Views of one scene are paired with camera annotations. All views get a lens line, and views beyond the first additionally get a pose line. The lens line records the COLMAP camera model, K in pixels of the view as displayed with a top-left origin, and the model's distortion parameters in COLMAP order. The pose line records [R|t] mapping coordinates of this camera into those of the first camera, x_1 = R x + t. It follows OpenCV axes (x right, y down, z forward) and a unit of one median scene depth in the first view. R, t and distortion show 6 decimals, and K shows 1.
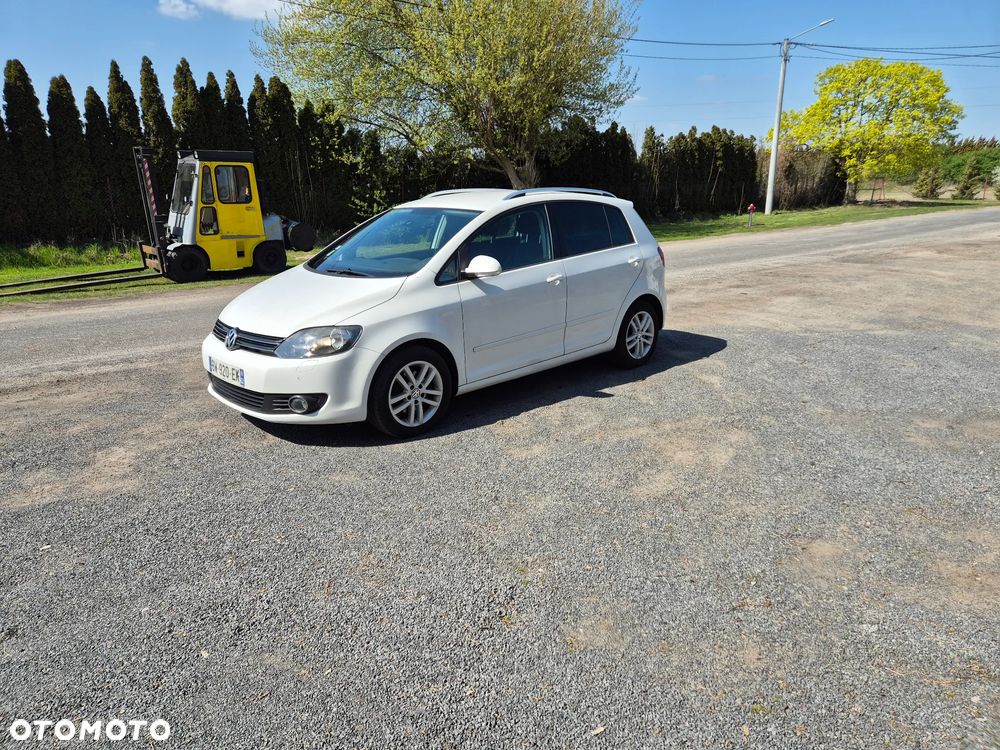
lens RADIAL K [[668.5, 0, 497.5], [0, 668.5, 372.4], [0, 0, 1]] dist [0.080026, -0.066905]
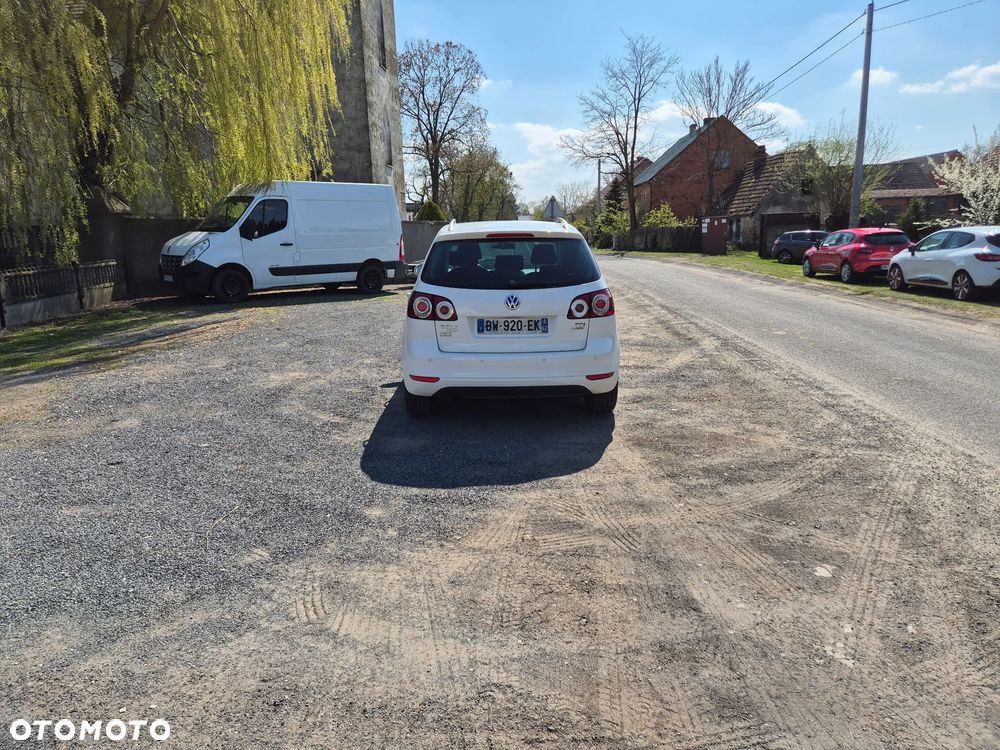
lens RADIAL K [[669.9, 0, 502.0], [0, 669.9, 372.4], [0, 0, 1]] dist [0.073856, -0.060085]
pose [[-0.676235, 0.170288, -0.716734, 0.261926], [-0.175802, 0.907505, 0.381481, -0.145250], [0.715402, 0.383974, -0.583750, 0.541926]]
